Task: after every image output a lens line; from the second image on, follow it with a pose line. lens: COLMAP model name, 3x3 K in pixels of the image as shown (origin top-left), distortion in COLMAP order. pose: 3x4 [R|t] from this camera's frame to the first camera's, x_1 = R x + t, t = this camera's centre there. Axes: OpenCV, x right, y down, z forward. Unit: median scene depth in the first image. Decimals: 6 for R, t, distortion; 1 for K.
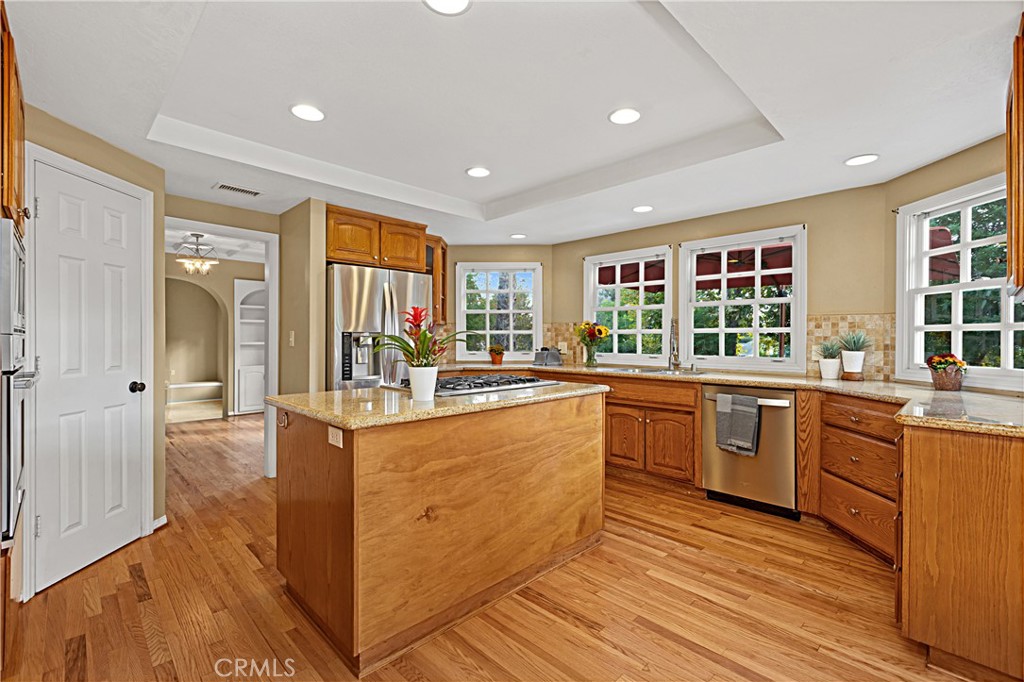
lens RADIAL K [[462.7, 0, 492.5], [0, 462.7, 329.5], [0, 0, 1]] dist [0.005097, -0.000966]
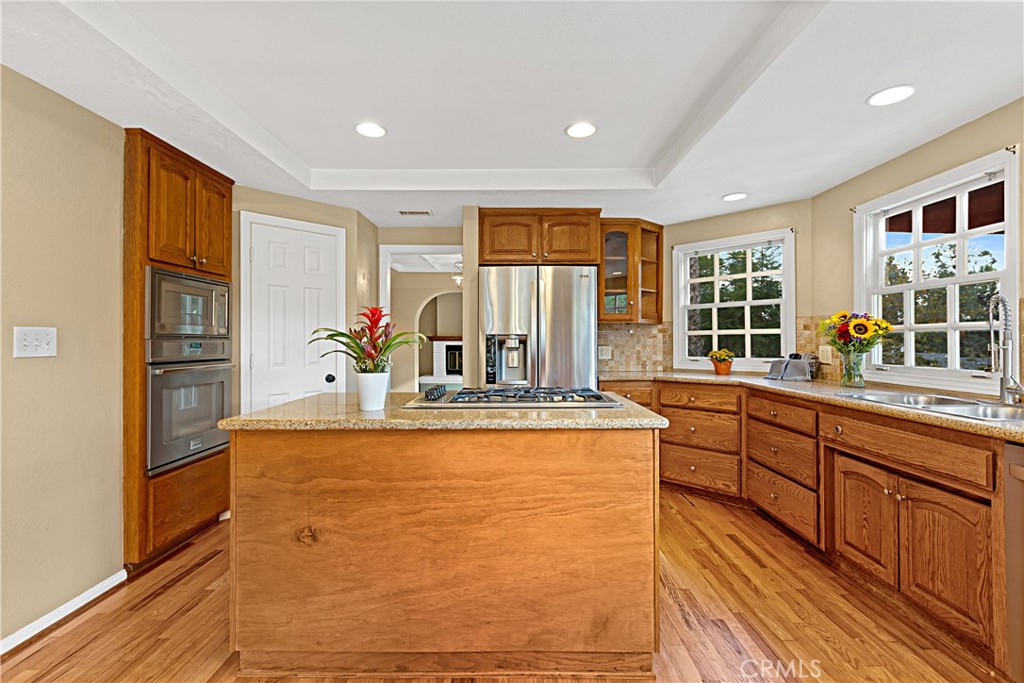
lens RADIAL K [[462.7, 0, 506.3], [0, 462.7, 331.2], [0, 0, 1]] dist [0.005097, -0.000966]
pose [[0.711091, -0.018135, -0.702866, 0.411912], [0.016747, 0.999821, -0.008853, 0.007701], [0.702901, -0.005476, 0.711267, 0.332917]]
